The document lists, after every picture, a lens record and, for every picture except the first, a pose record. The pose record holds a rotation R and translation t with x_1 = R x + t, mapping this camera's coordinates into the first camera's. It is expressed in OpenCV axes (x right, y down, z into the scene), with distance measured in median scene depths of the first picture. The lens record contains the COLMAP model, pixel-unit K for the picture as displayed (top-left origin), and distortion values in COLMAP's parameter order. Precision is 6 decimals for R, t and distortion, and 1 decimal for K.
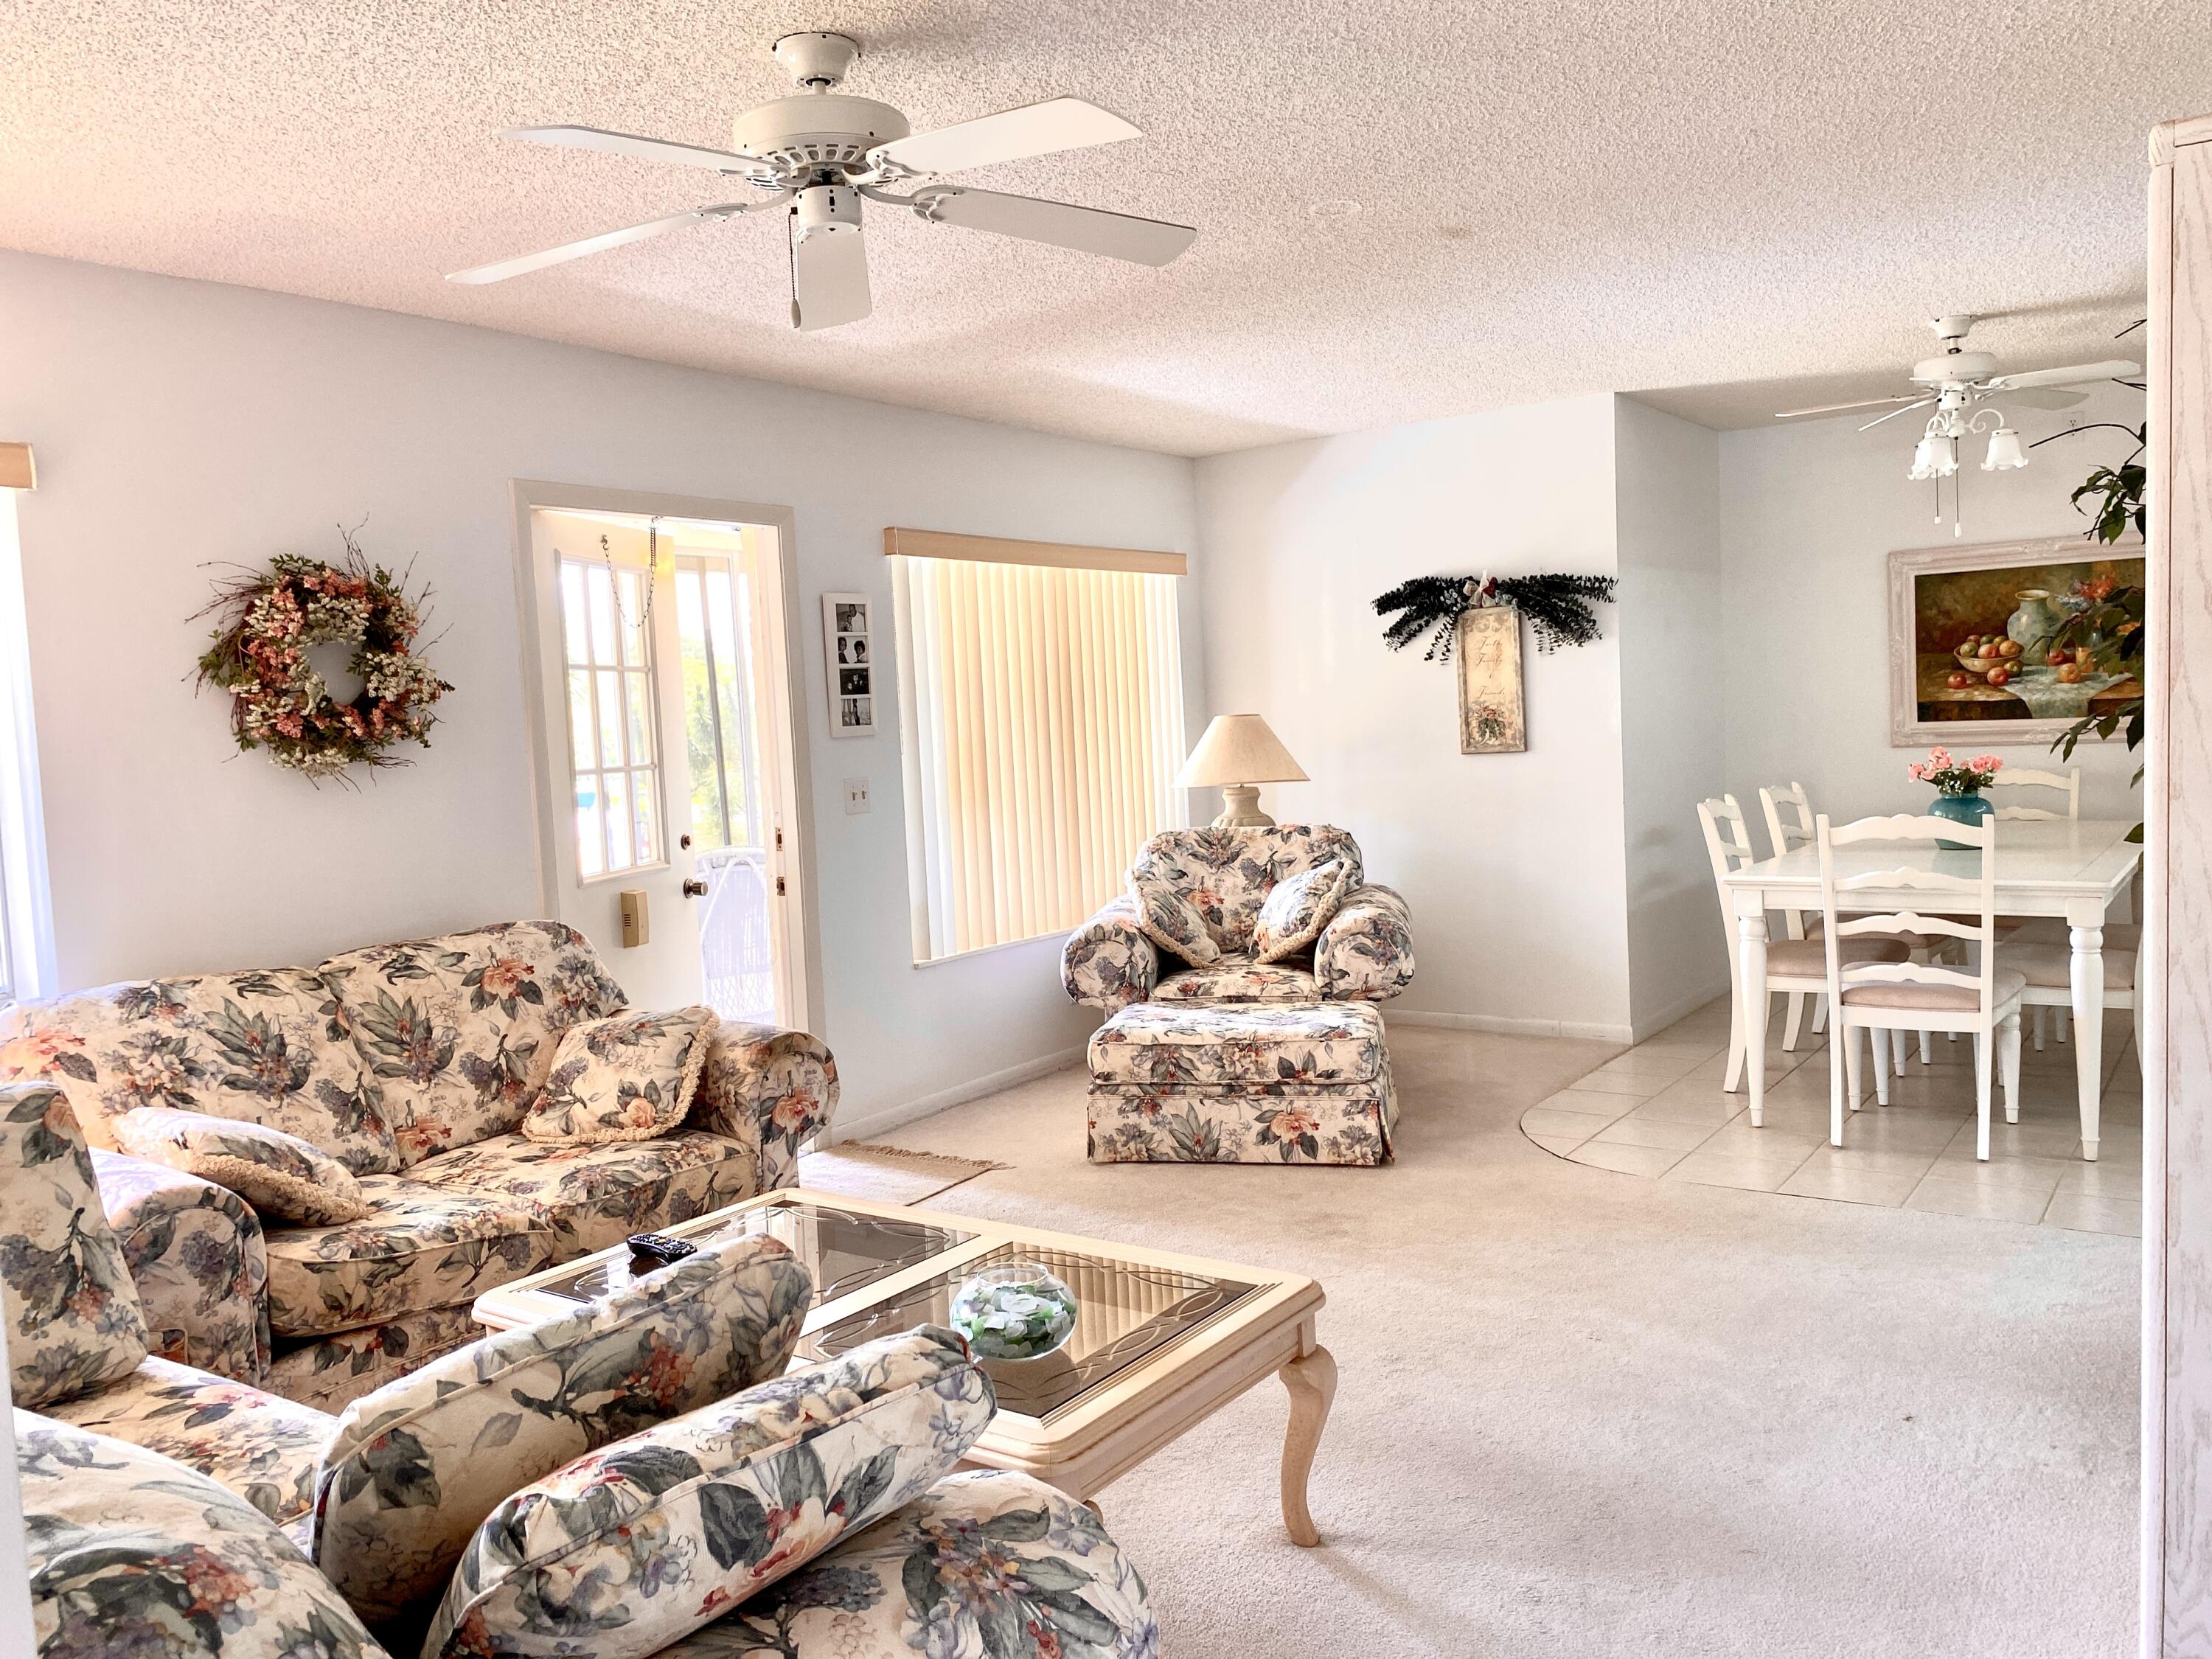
lens RADIAL K [[1719.7, 0, 1119.4], [0, 1719.7, 813.0], [0, 0, 1]] dist [0.123167, -0.180400]
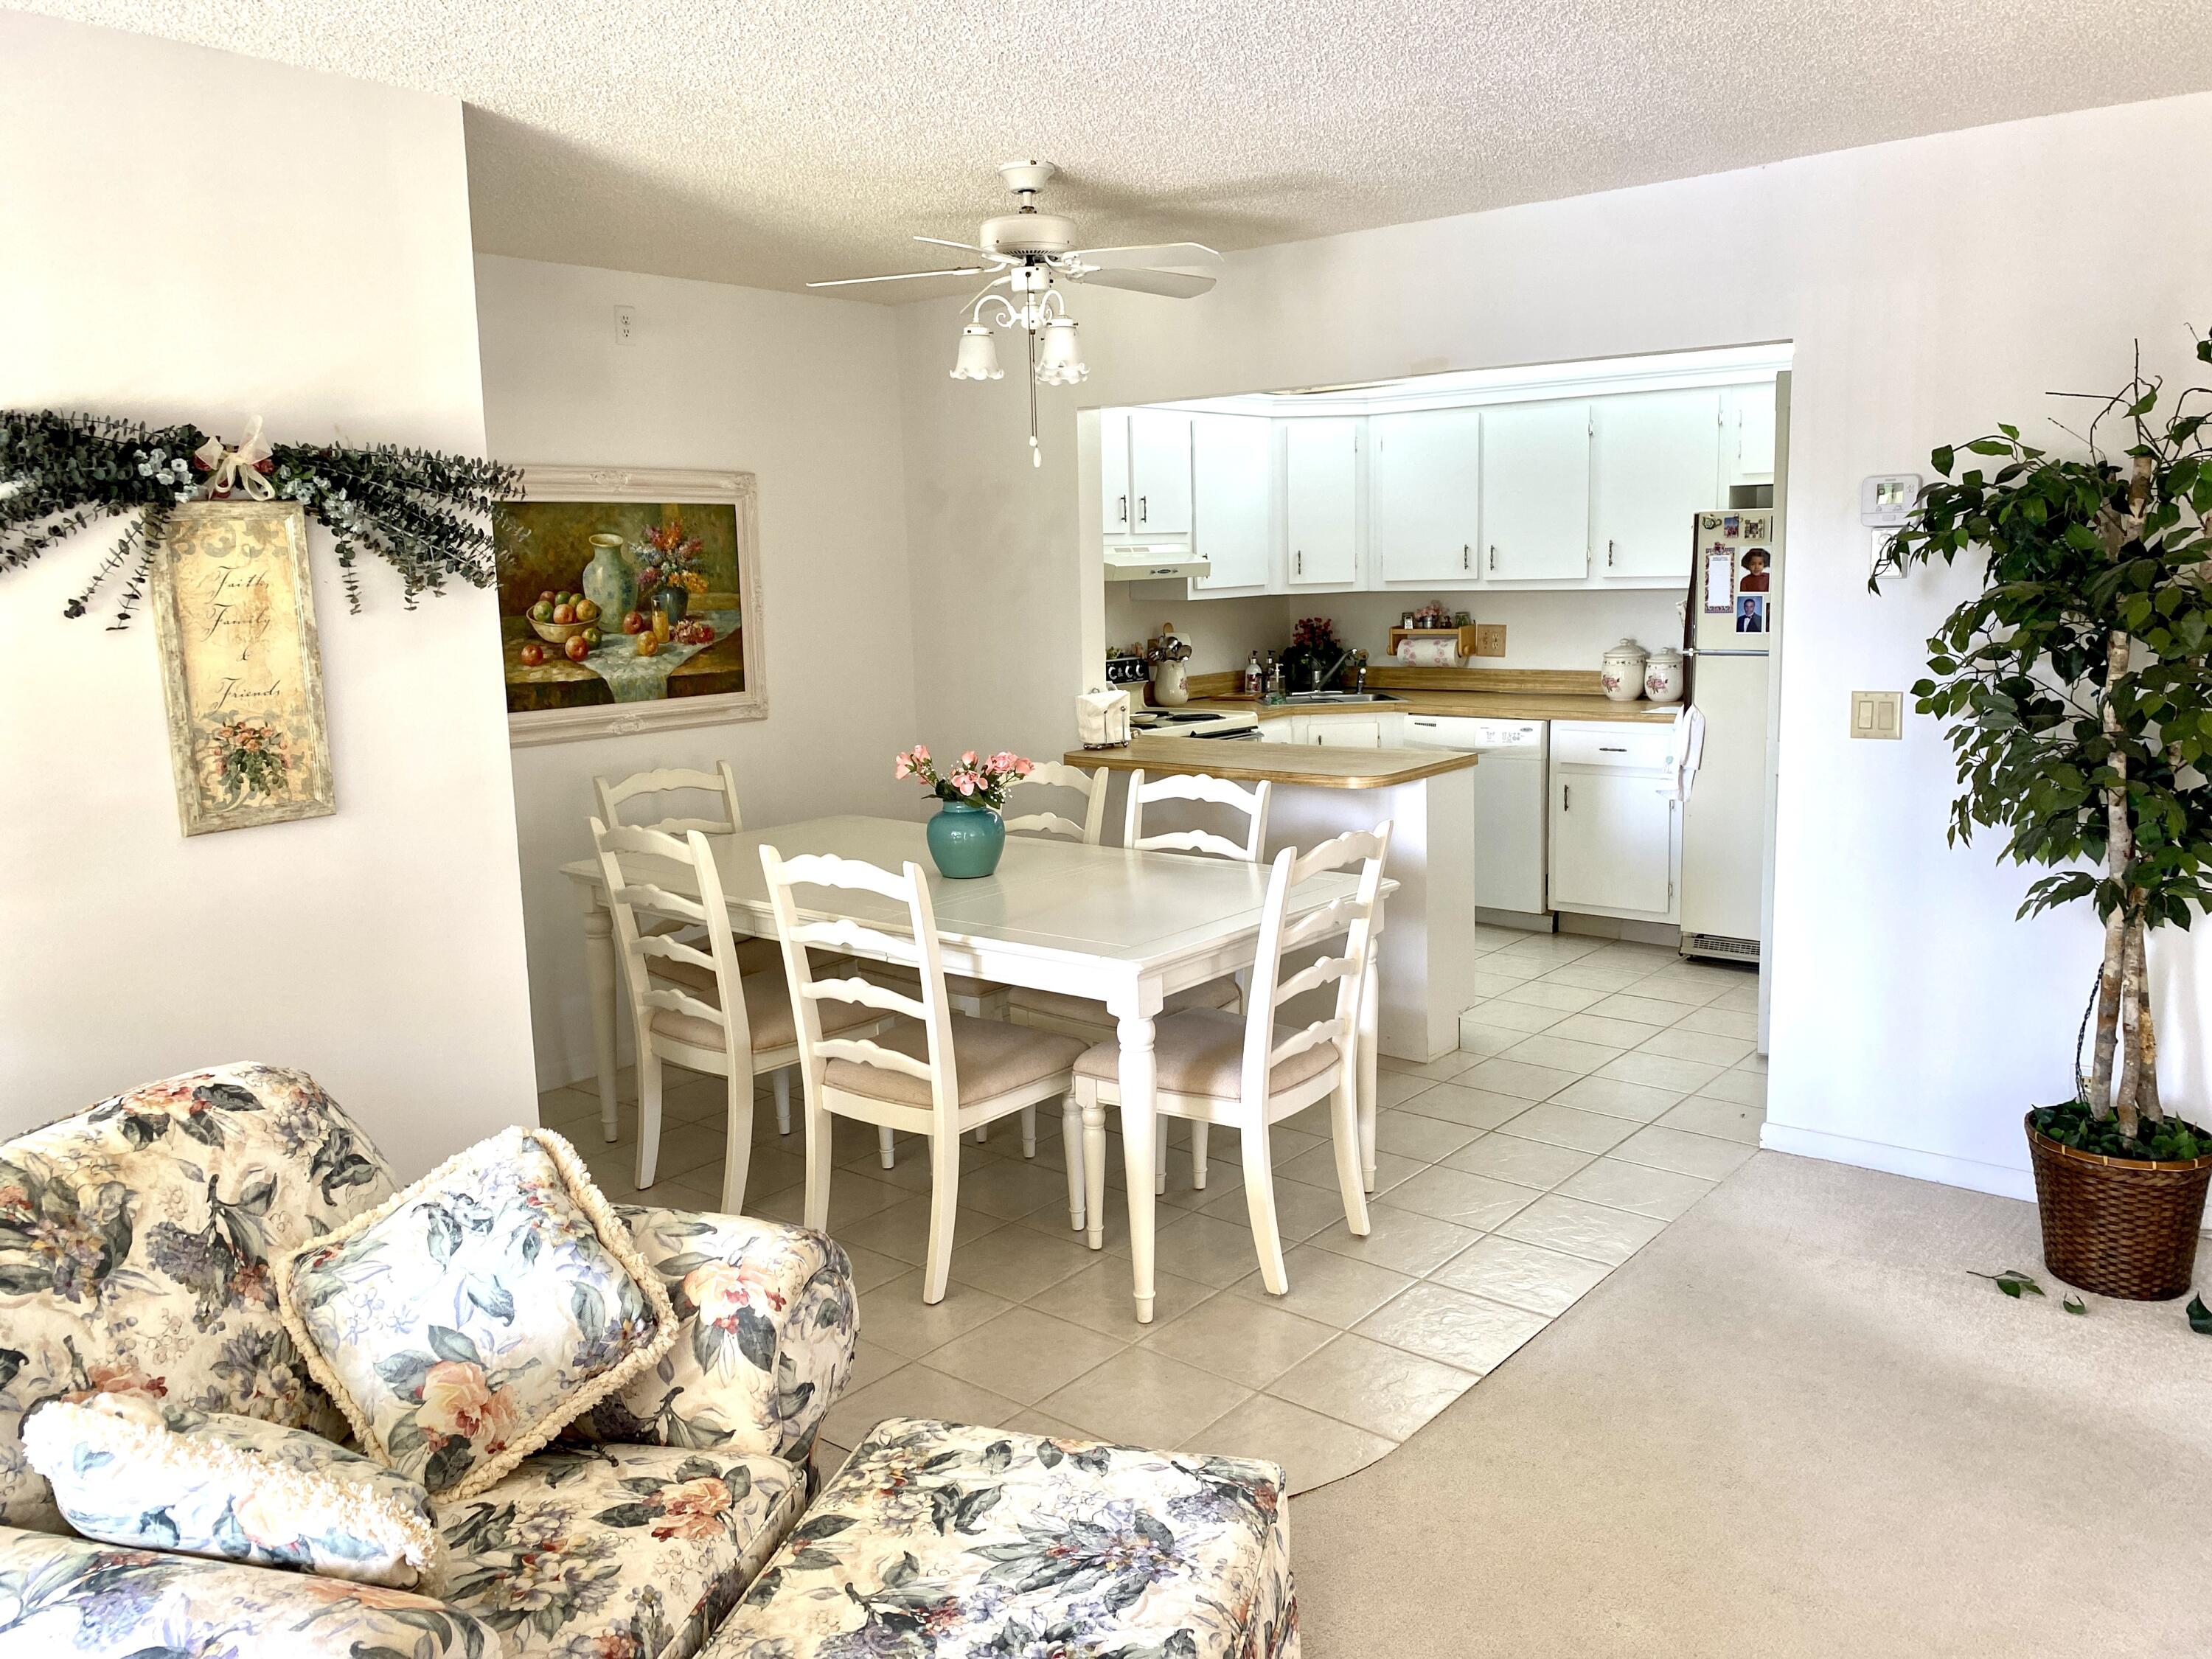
lens RADIAL K [[1693.7, 0, 1094.2], [0, 1693.7, 807.6], [0, 0, 1]] dist [0.109707, -0.101436]
pose [[0.080692, -0.104552, 0.991240, -0.210947], [0.080885, 0.991890, 0.098036, -0.065106], [-0.993452, 0.072265, 0.088494, 0.732485]]
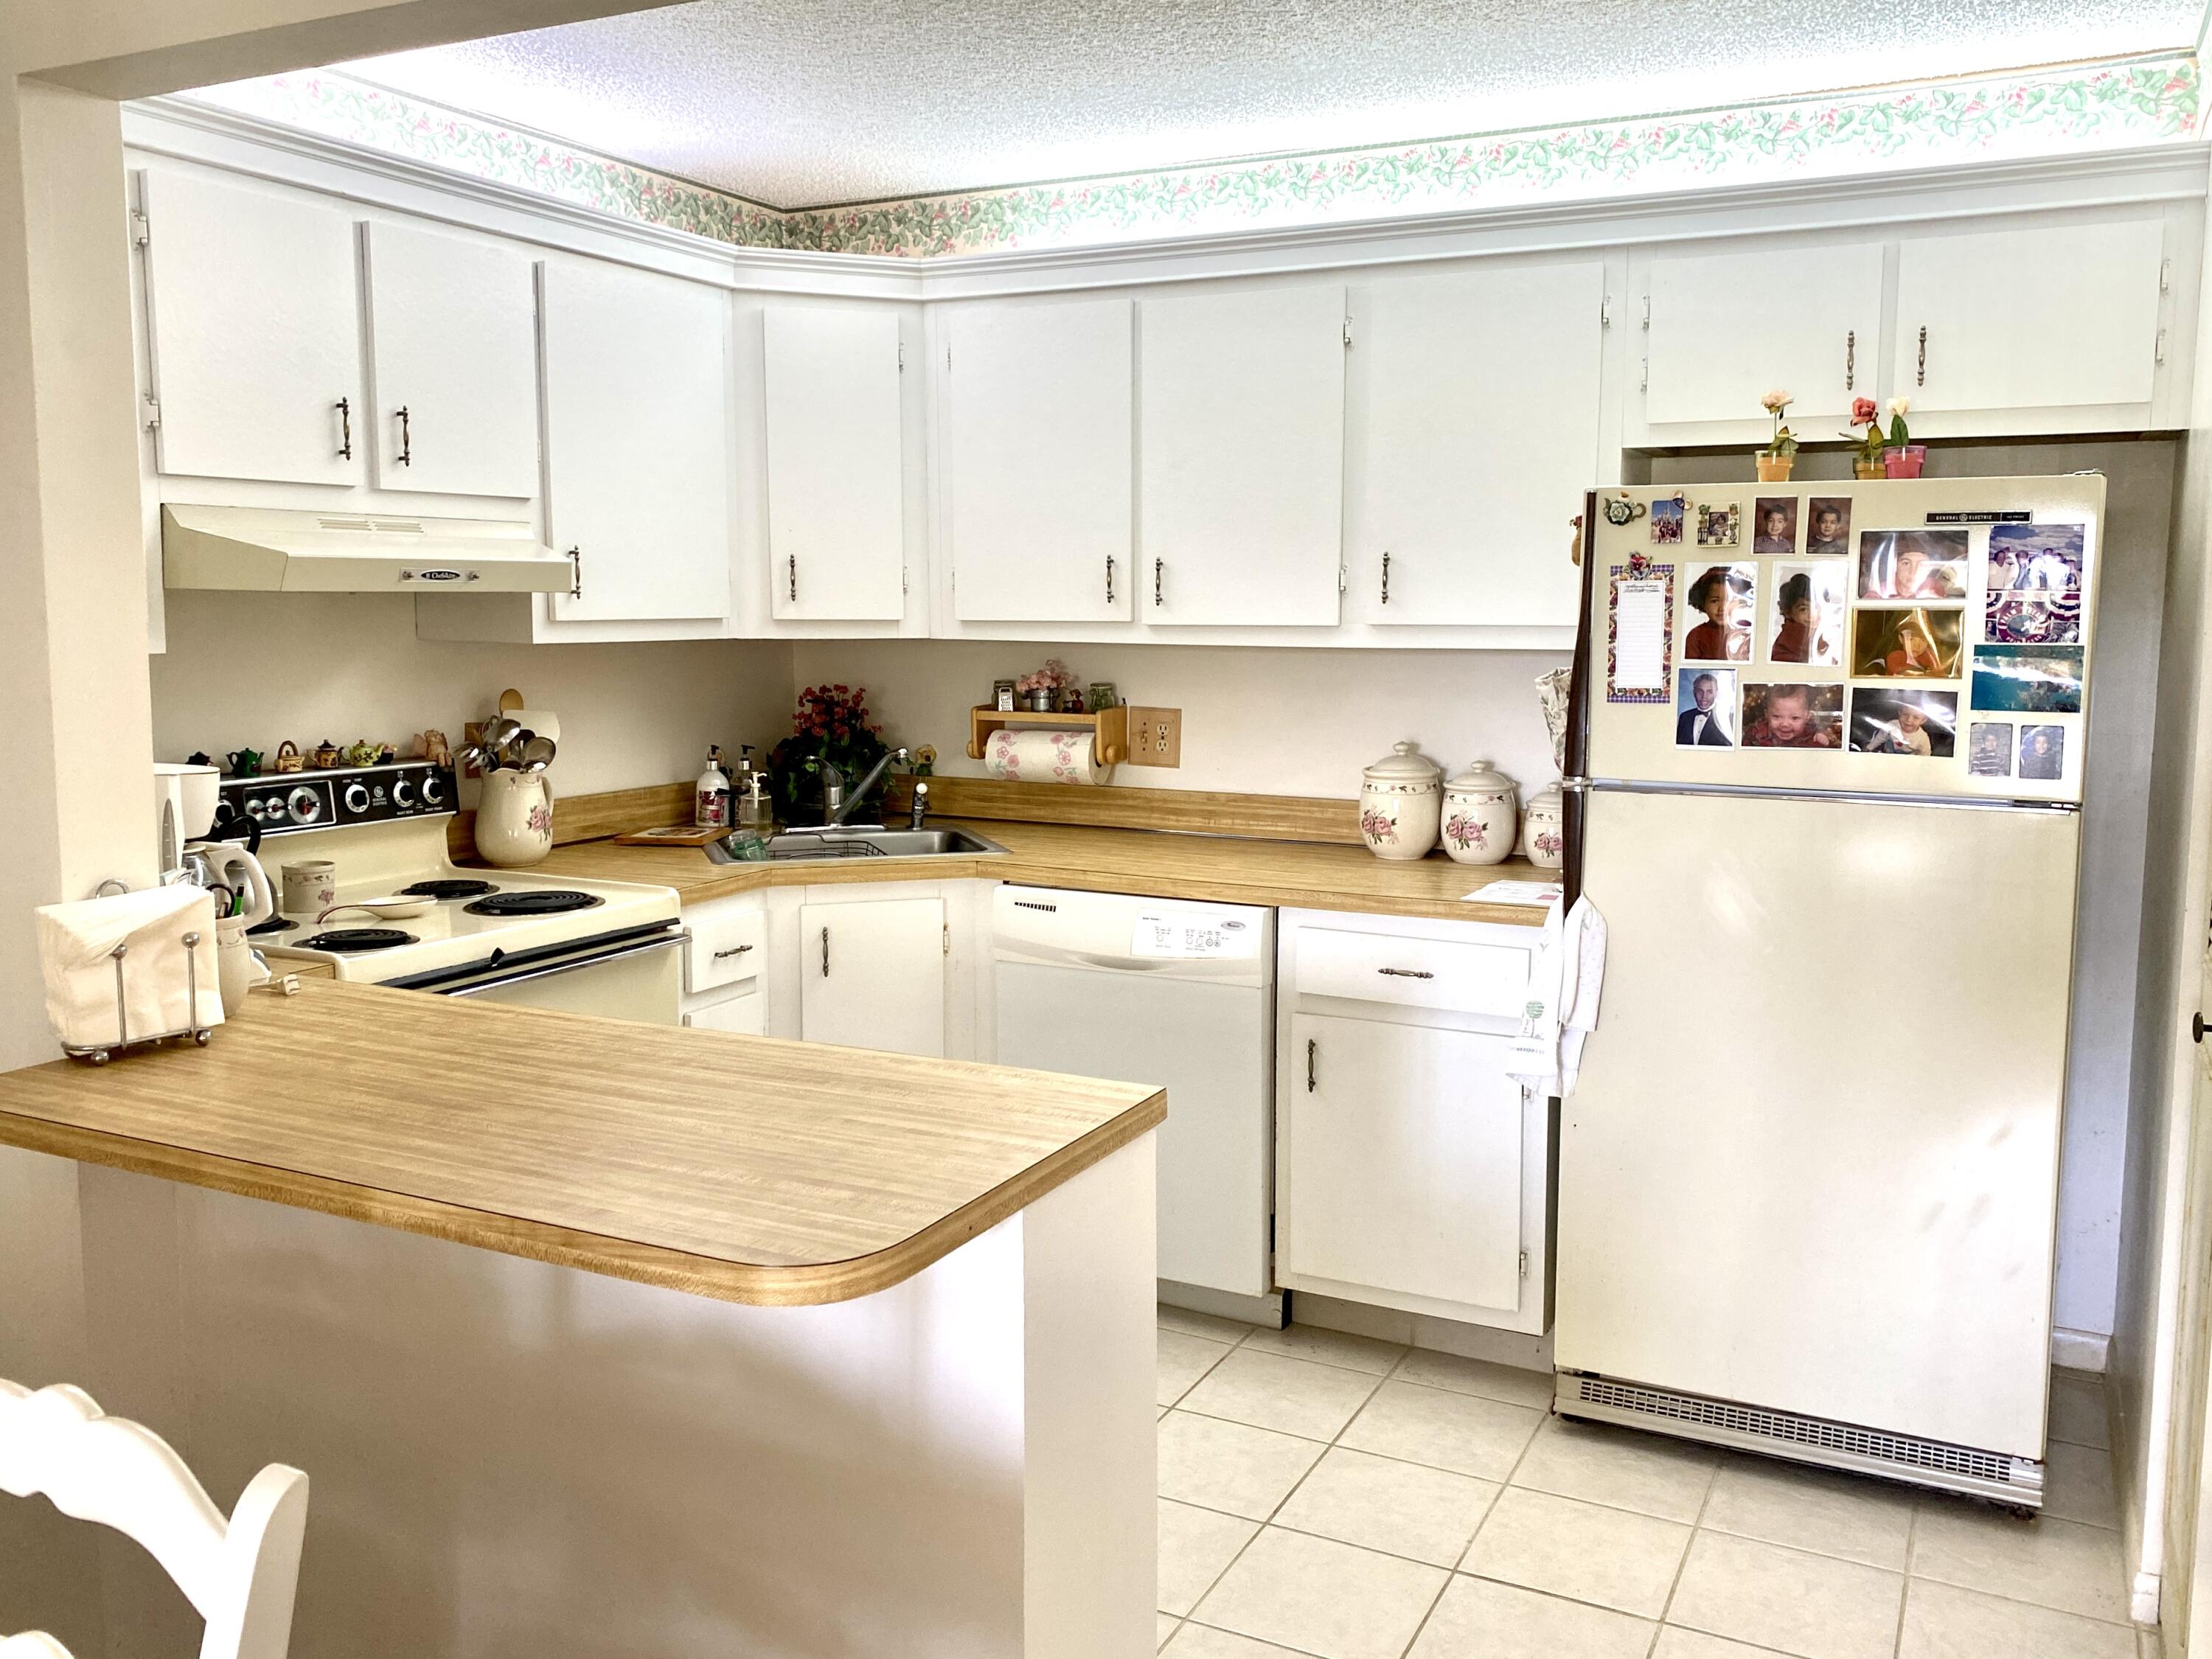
lens RADIAL K [[1802.1, 0, 1103.4], [0, 1802.1, 805.1], [0, 0, 1]] dist [0.158936, -0.292334]
pose [[-0.140786, -0.067406, 0.987743, 0.277553], [0.060226, 0.995249, 0.076503, -0.068781], [-0.988207, 0.070258, -0.136057, 0.674077]]
